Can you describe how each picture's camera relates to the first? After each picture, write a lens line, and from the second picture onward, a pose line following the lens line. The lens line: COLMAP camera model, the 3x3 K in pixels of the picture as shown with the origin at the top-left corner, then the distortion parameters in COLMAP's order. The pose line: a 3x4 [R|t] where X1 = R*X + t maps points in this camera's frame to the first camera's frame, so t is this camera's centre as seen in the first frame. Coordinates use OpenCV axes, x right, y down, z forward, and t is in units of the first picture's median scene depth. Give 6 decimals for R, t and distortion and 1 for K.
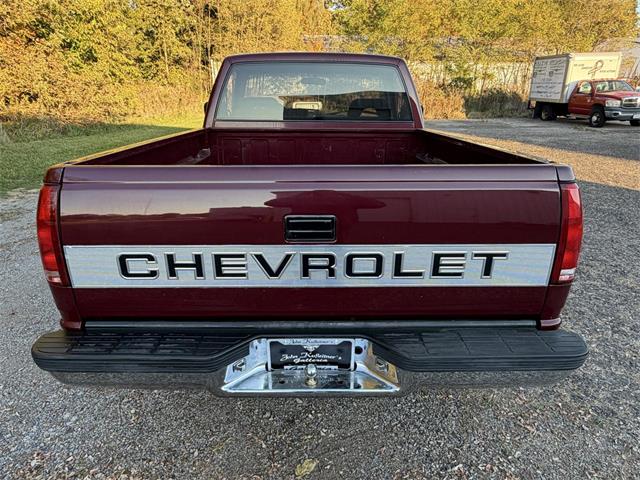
lens RADIAL K [[404.3, 0, 320.0], [0, 404.3, 240.0], [0, 0, 1]] dist [0.003761, -0.001153]
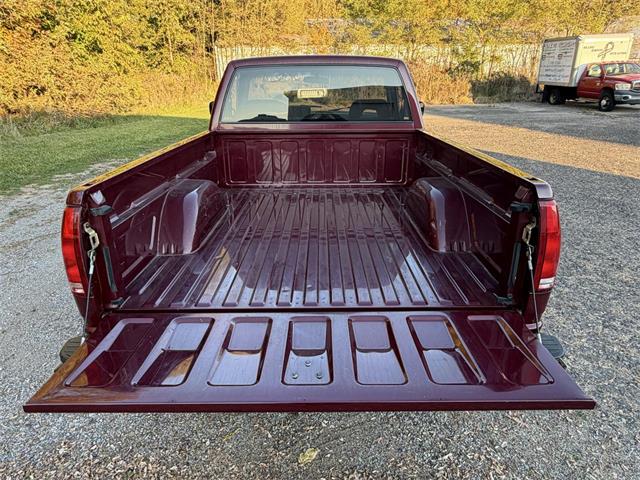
lens RADIAL K [[404.3, 0, 320.0], [0, 404.3, 240.0], [0, 0, 1]] dist [0.003761, -0.001153]
pose [[0.999855, -0.005671, -0.016032, 0.008317], [0.006258, 0.999303, 0.036799, -0.028001], [0.015812, -0.036894, 0.999194, -0.032274]]
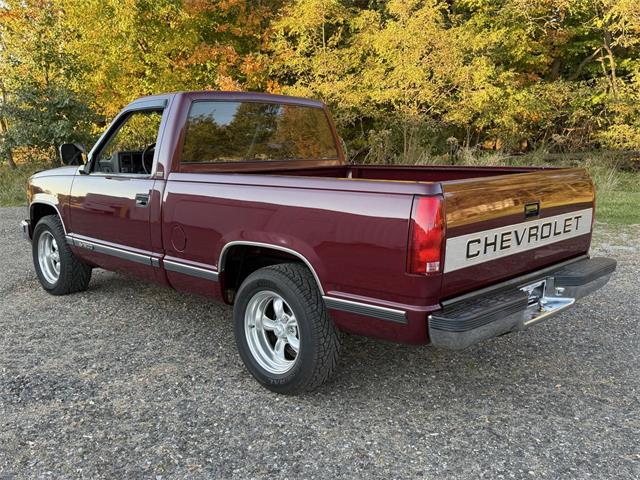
lens RADIAL K [[562.7, 0, 320.0], [0, 562.7, 240.0], [0, 0, 1]] dist [0.014613, -0.002807]
pose [[0.716948, -0.116833, 0.687267, -0.762321], [0.194999, 0.980113, -0.036805, 0.001749], [-0.669299, 0.160404, 0.725472, -0.011632]]
